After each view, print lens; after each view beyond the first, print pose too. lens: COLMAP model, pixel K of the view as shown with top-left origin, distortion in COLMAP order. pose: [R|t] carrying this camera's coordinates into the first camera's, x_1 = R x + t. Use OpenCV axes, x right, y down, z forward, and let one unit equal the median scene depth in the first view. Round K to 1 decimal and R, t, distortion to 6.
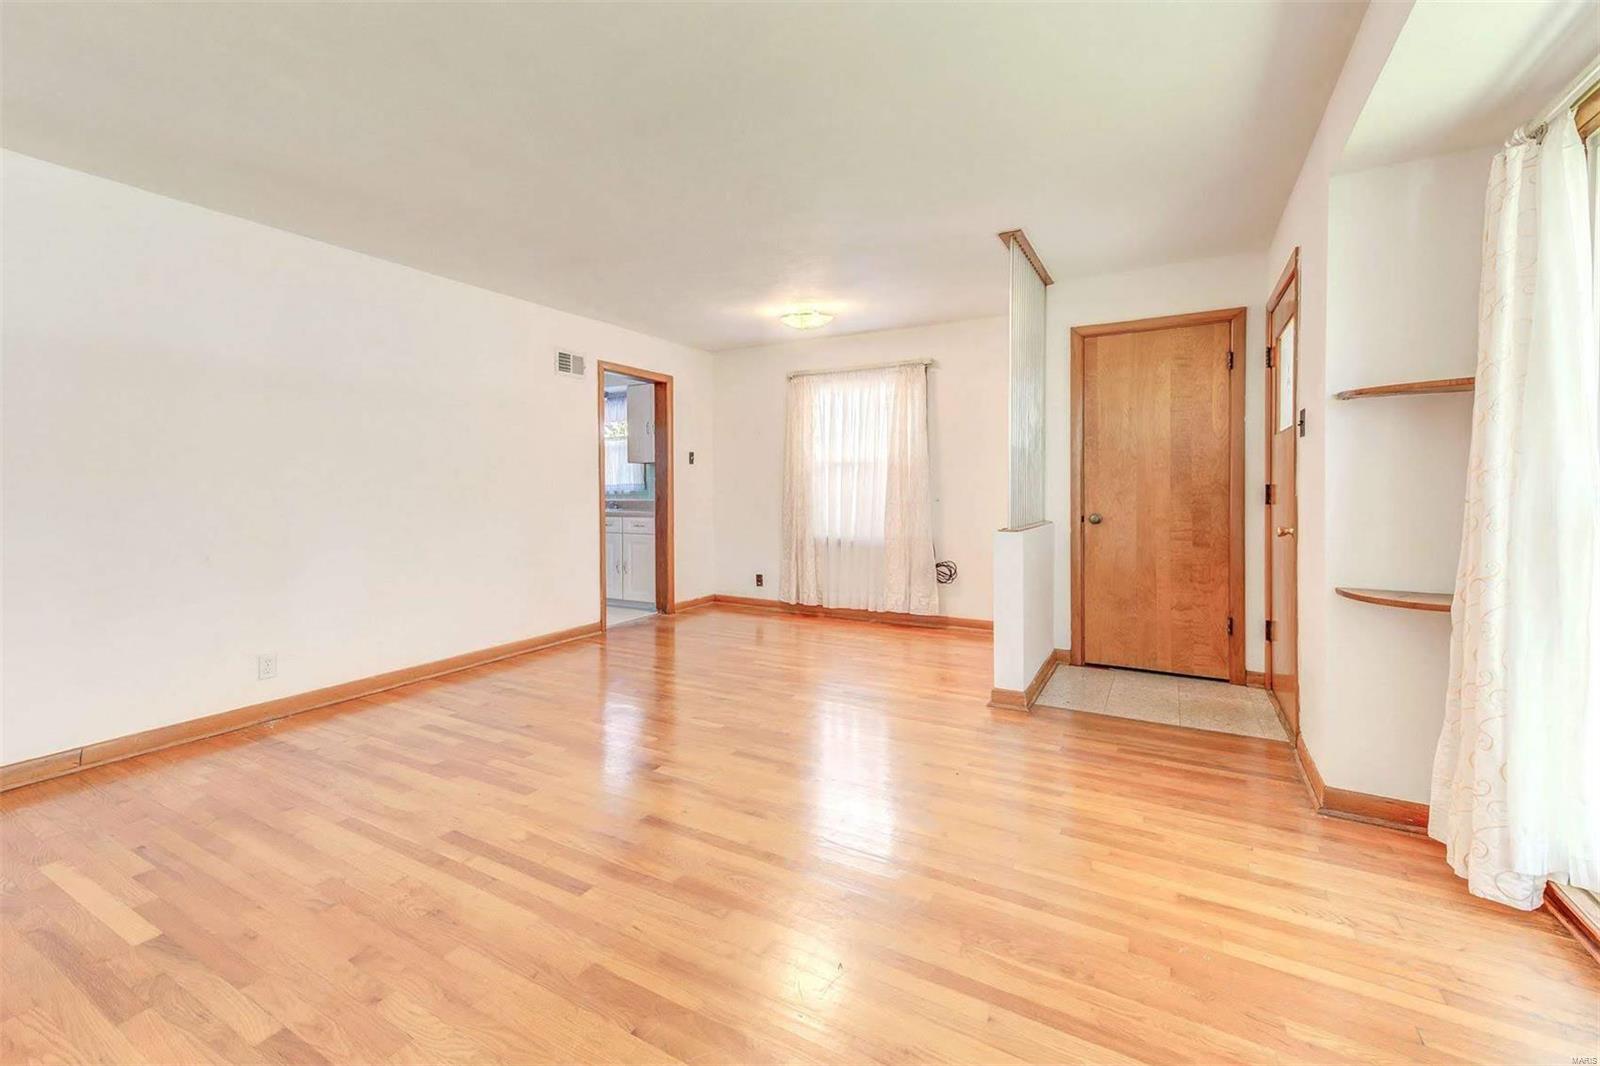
lens RADIAL K [[683.4, 0, 746.4], [0, 683.4, 489.7], [0, 0, 1]] dist [0.024872, 0.000115]
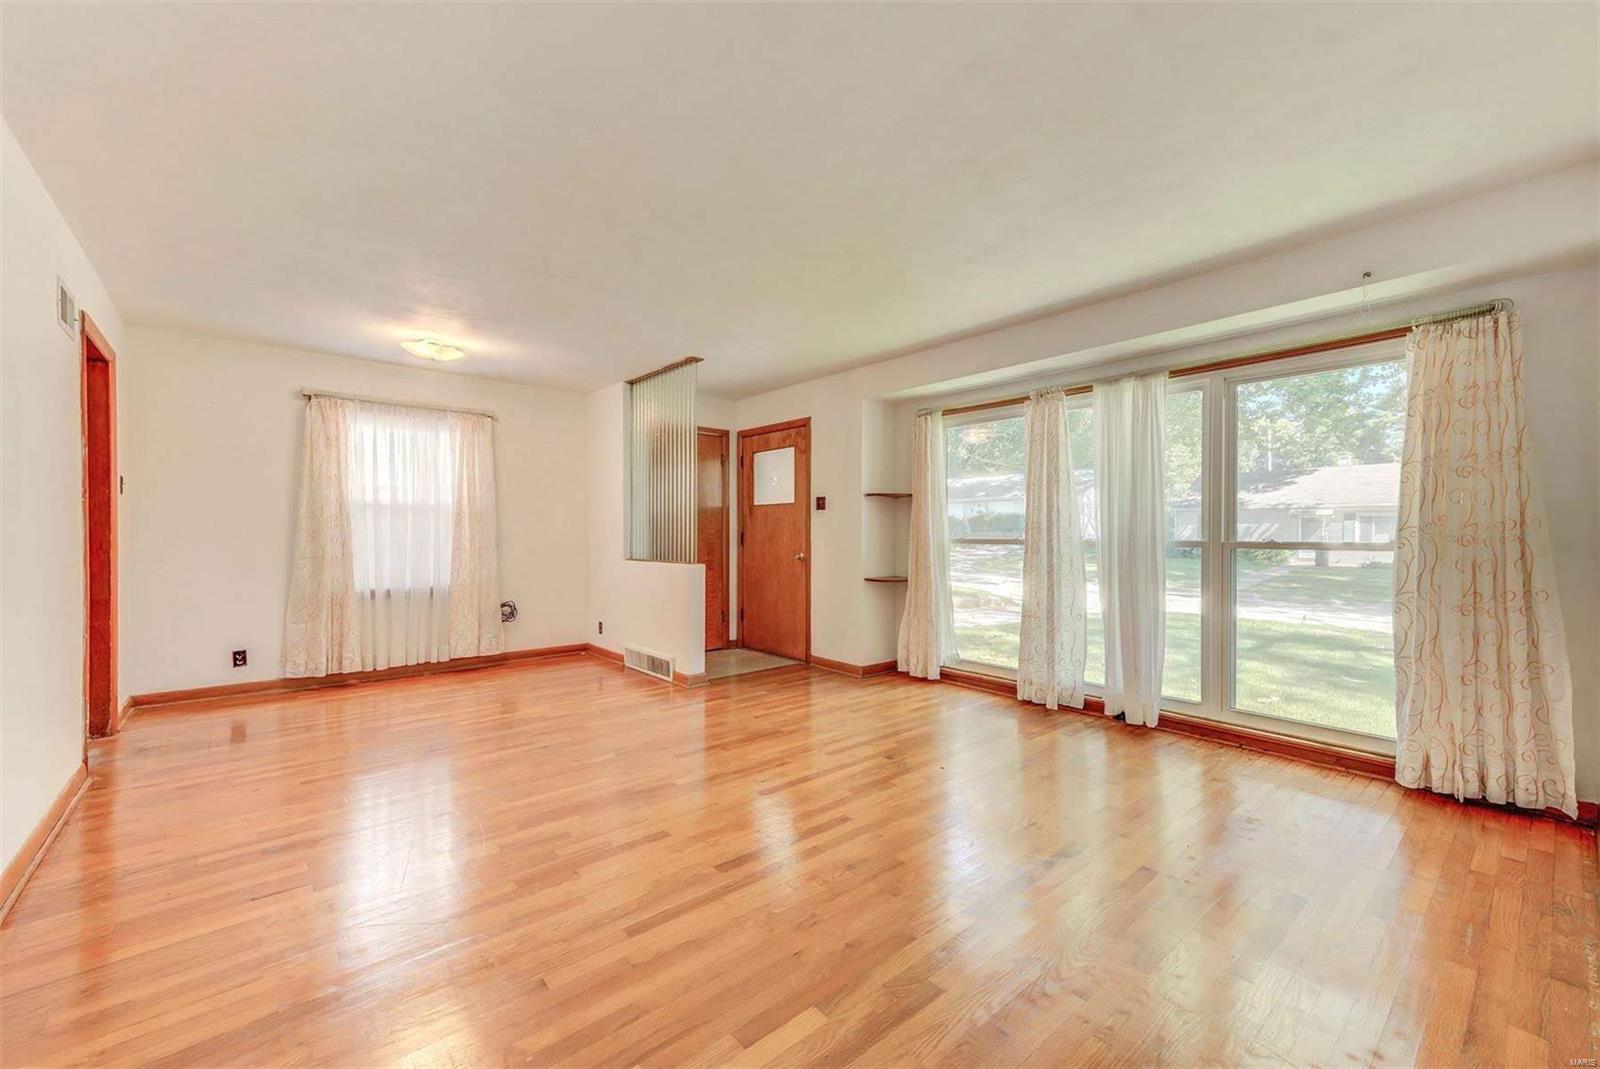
lens RADIAL K [[643.7, 0, 800.0], [0, 643.7, 534.5], [0, 0, 1]] dist [0.020601, -0.004410]
pose [[0.306060, 0.002170, 0.952010, -0.542652], [-0.001001, 0.999998, -0.001957, -0.000108], [-0.952012, -0.000354, 0.306061, 0.242847]]
